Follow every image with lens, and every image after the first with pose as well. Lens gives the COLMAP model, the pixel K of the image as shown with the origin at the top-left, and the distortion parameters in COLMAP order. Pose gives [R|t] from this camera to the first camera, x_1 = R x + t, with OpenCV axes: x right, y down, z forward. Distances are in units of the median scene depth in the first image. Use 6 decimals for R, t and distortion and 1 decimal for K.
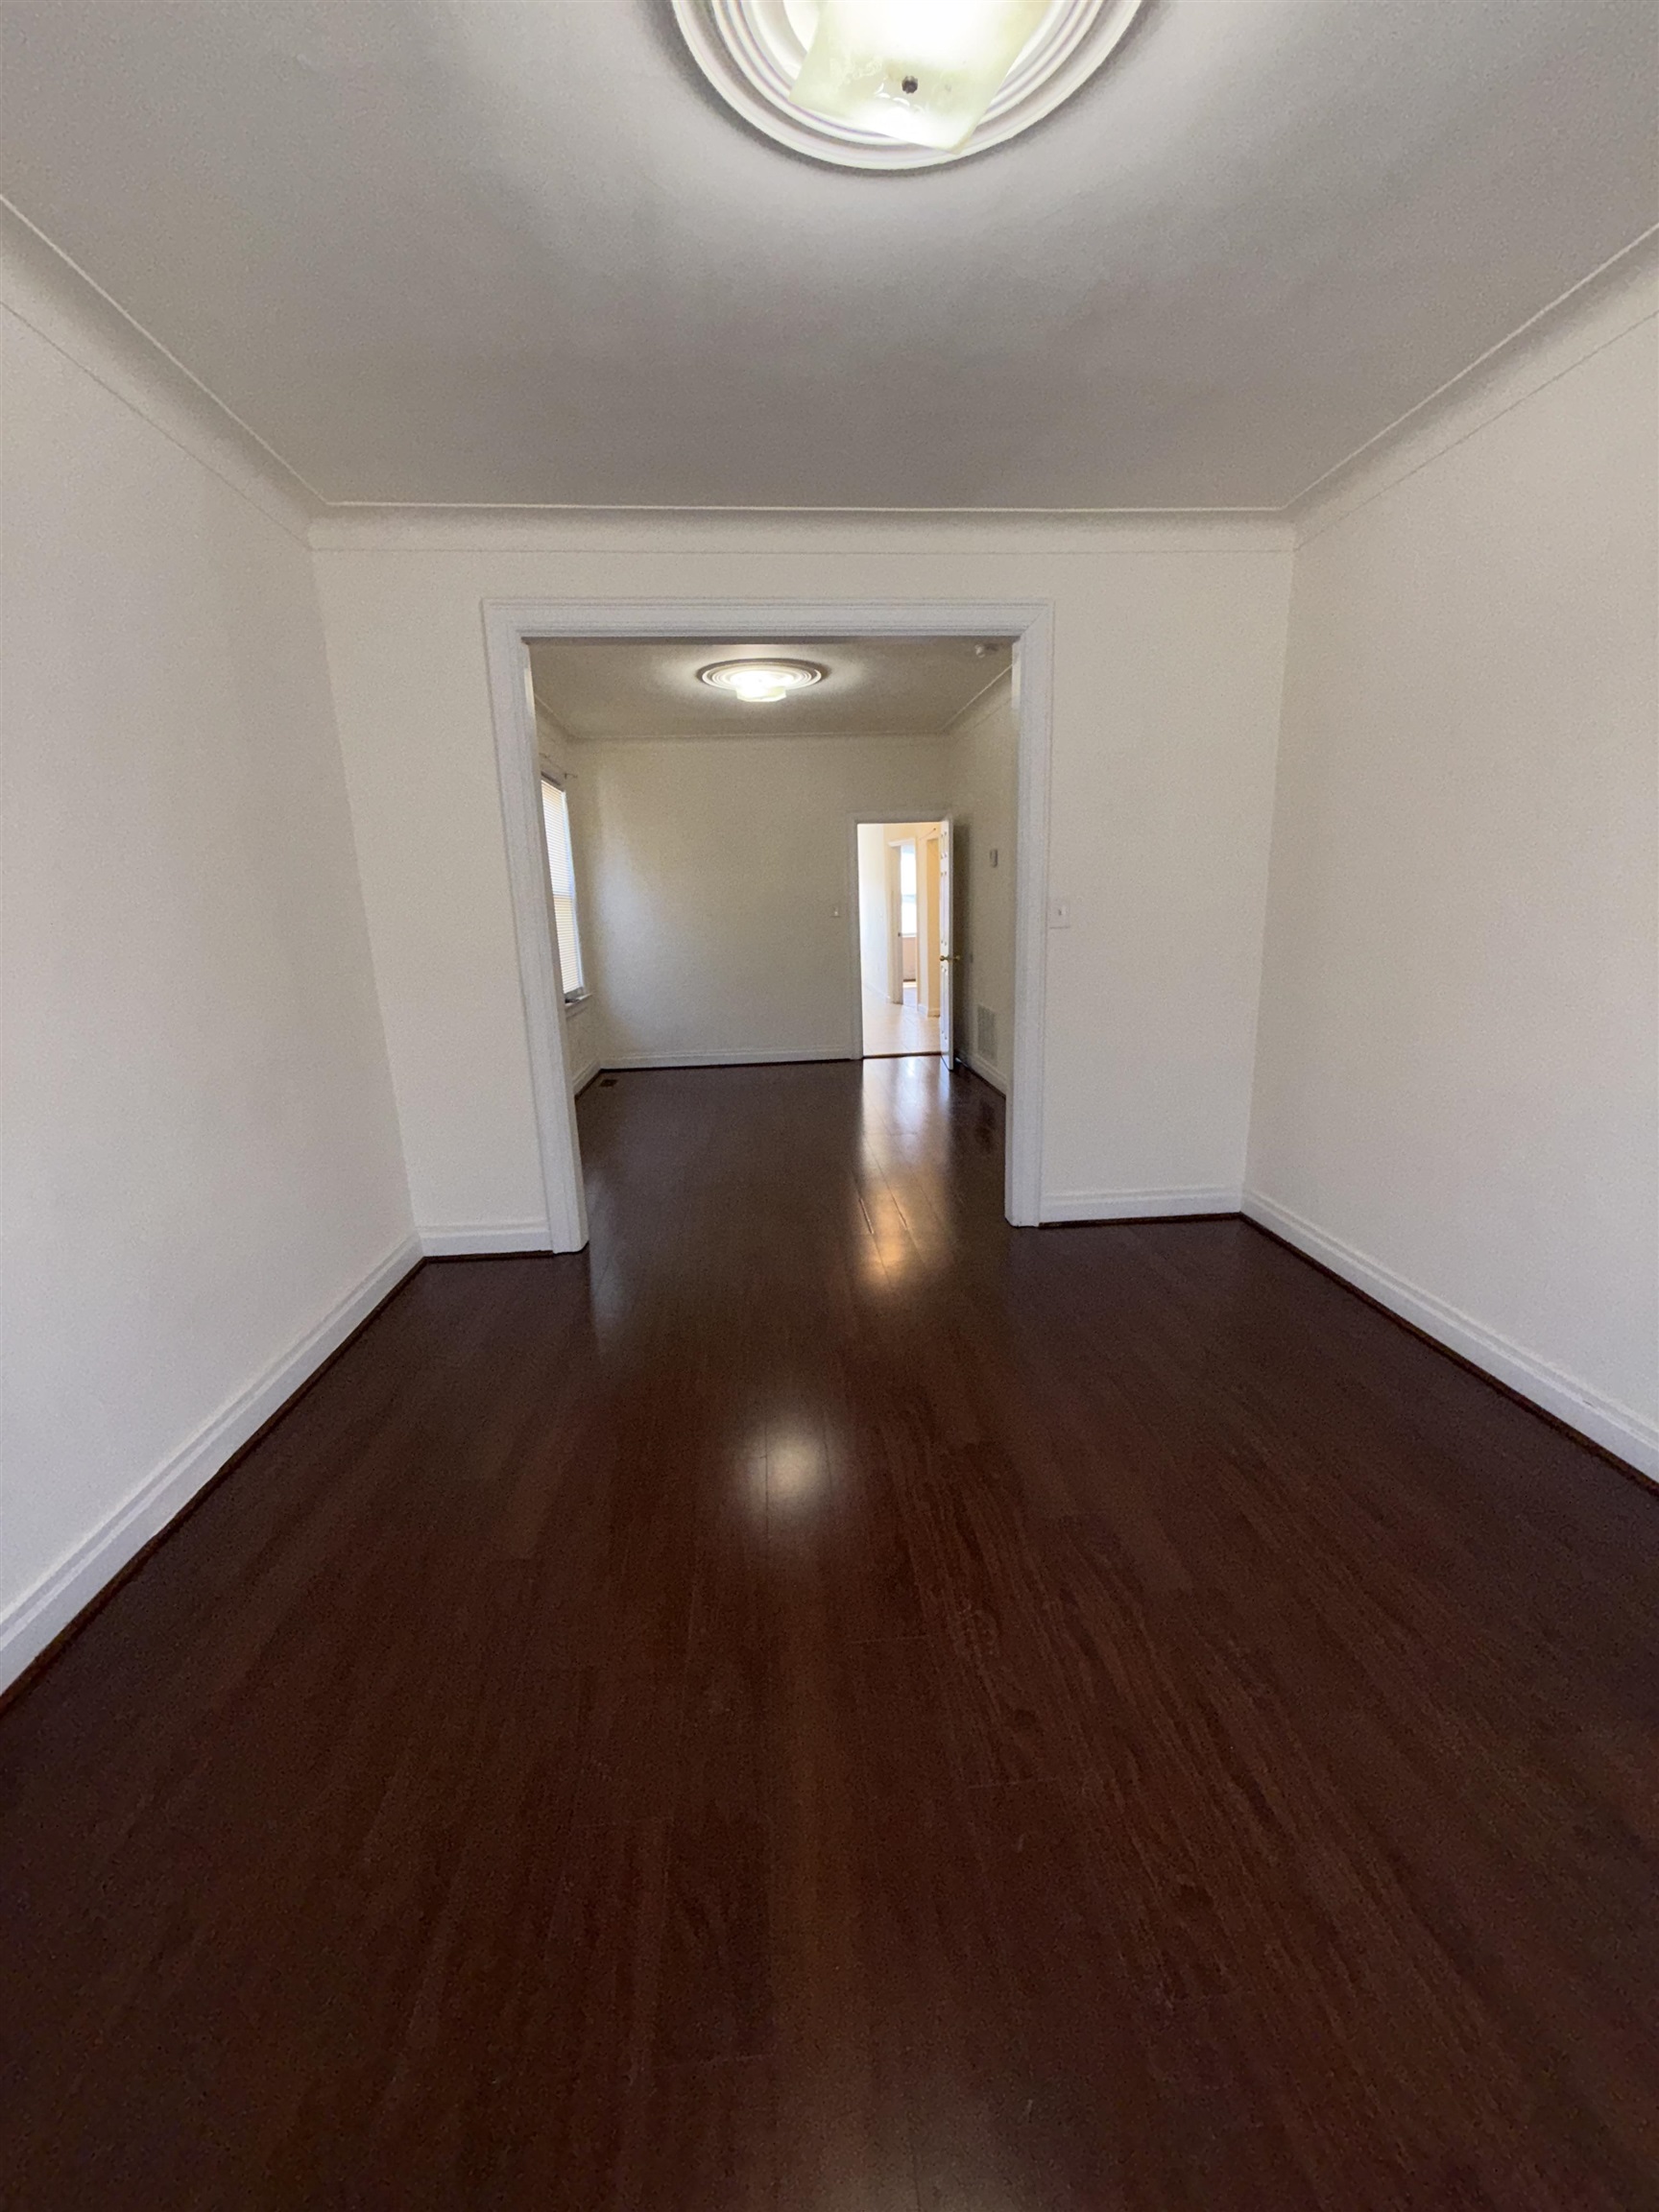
lens RADIAL K [[885.8, 0, 842.0], [0, 885.8, 1123.1], [0, 0, 1]] dist [-0.003686, 0.000303]
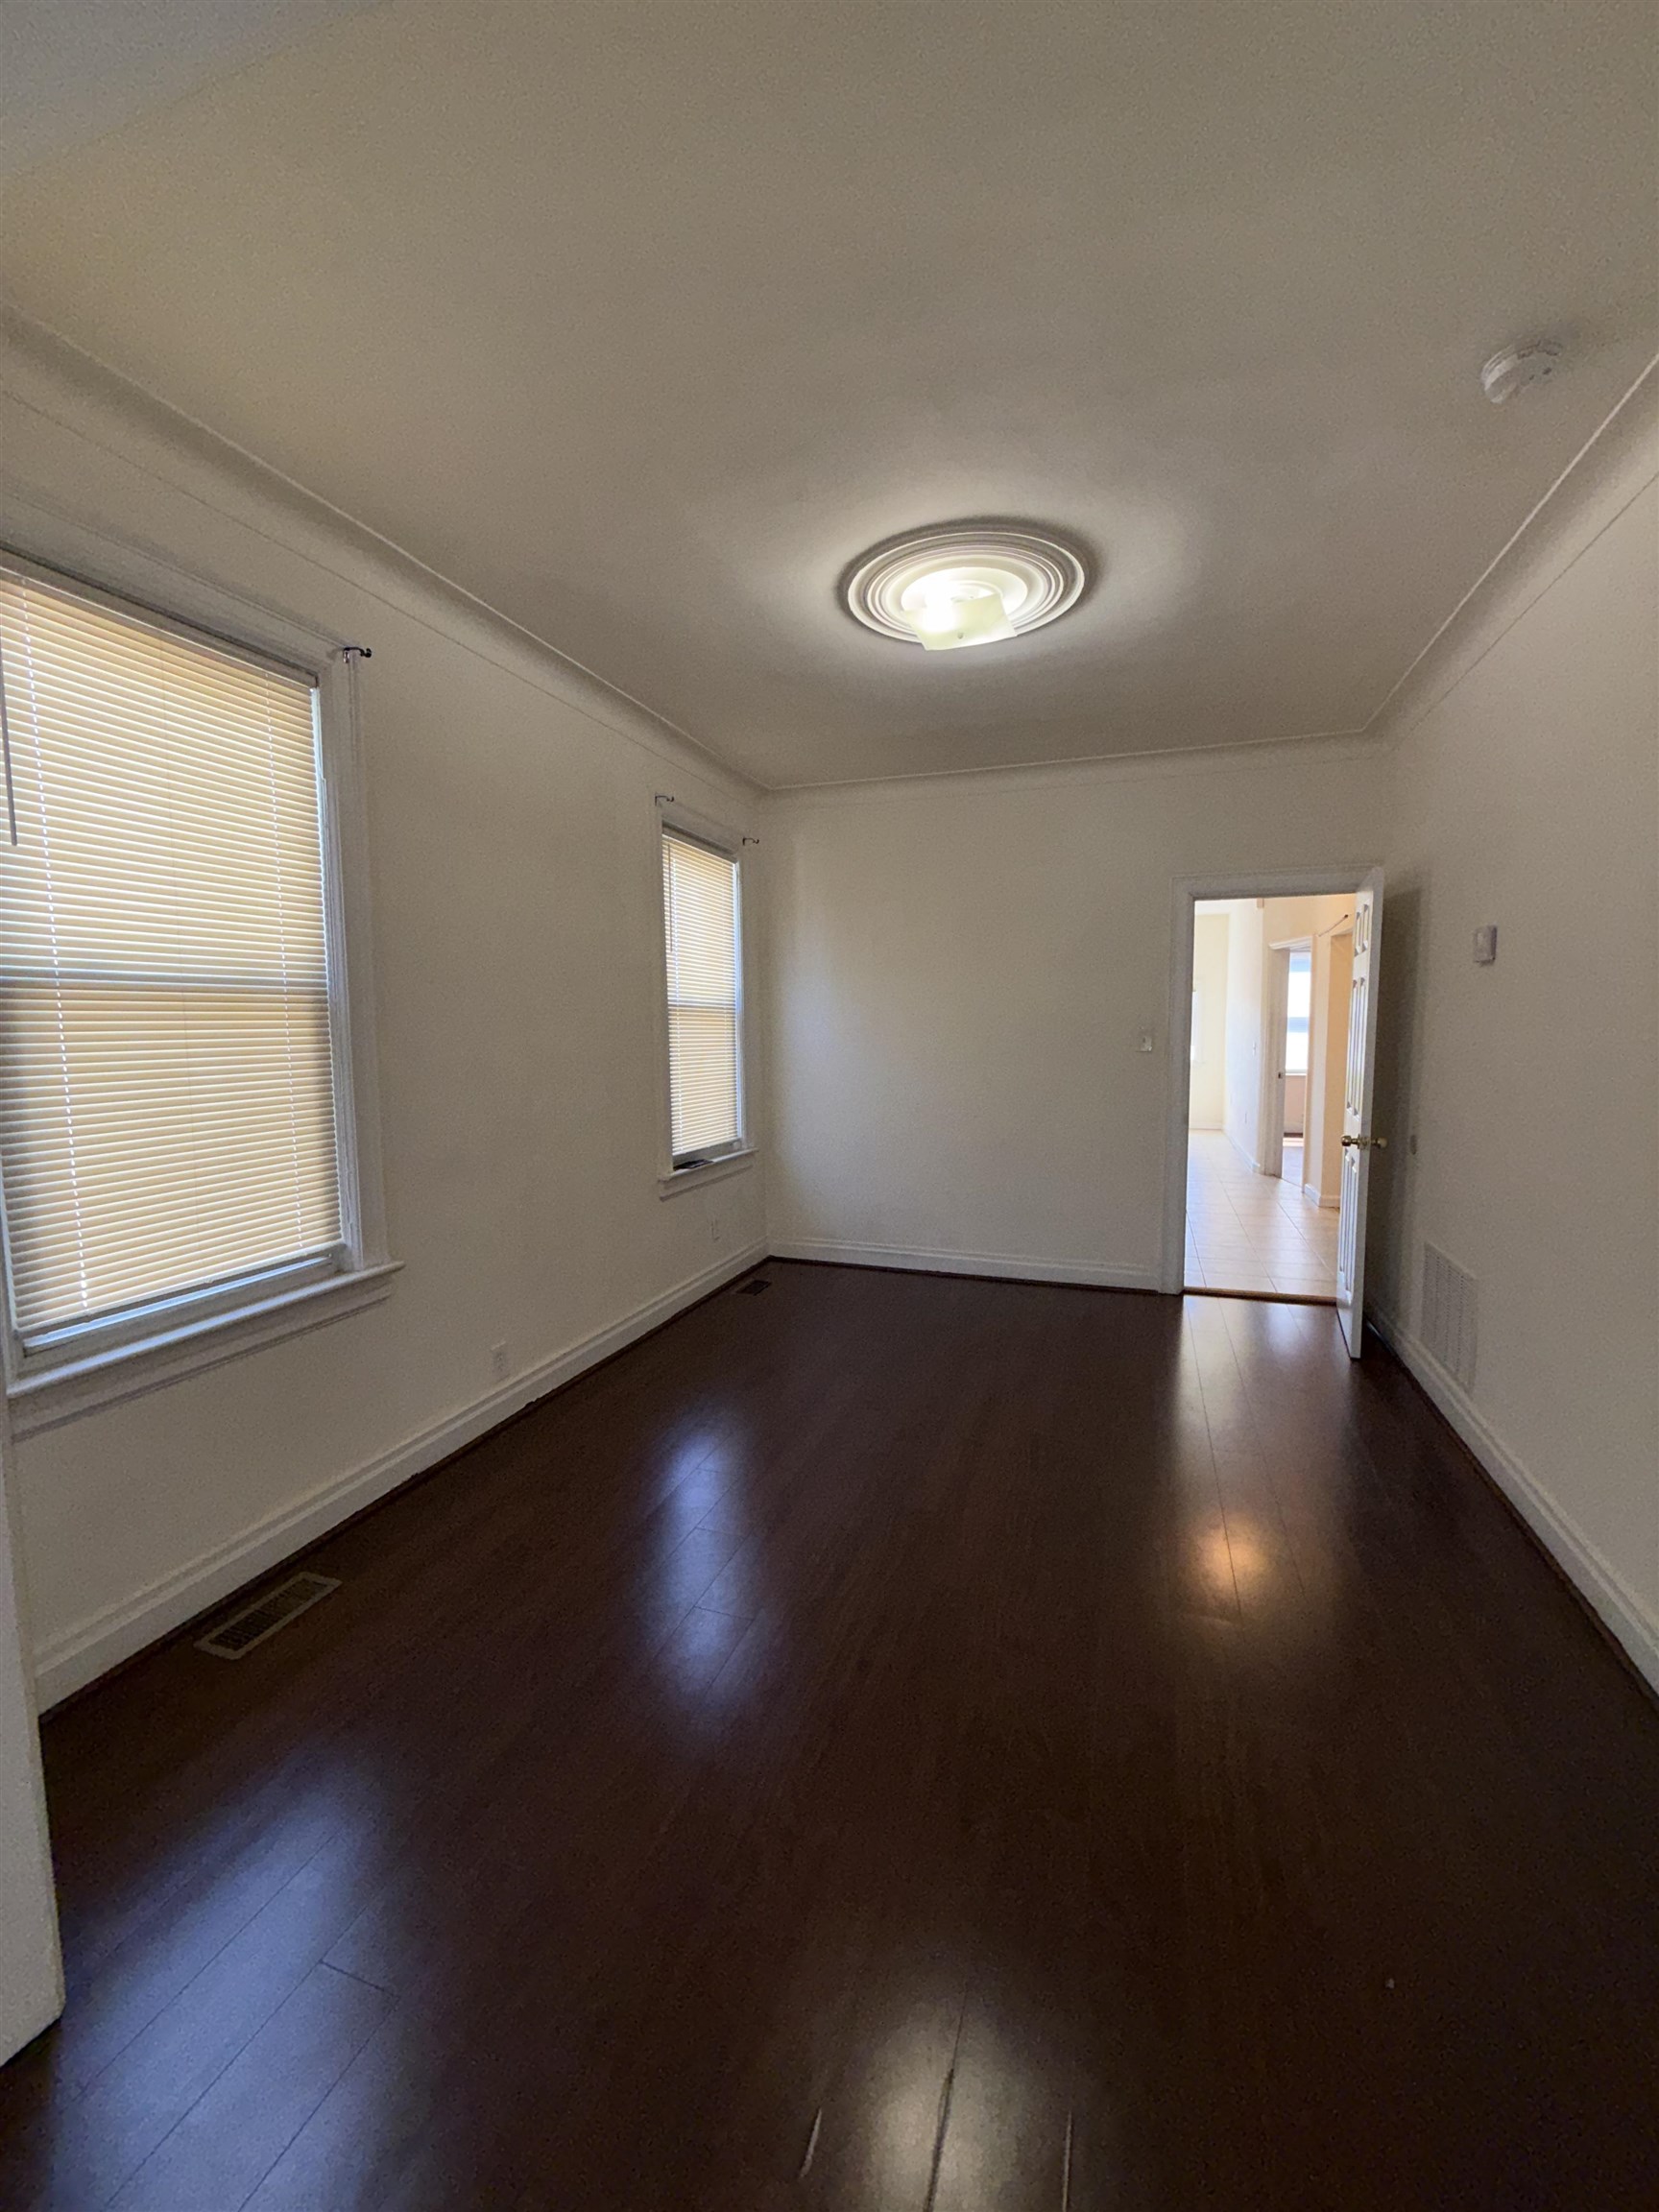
lens RADIAL K [[885.8, 0, 835.4], [0, 885.8, 1098.4], [0, 0, 1]] dist [-0.003686, 0.000303]
pose [[0.912969, 0.062056, -0.403283, 0.041908], [-0.123372, 0.984089, -0.127864, -0.096011], [0.388932, 0.166489, 0.906098, 0.366664]]
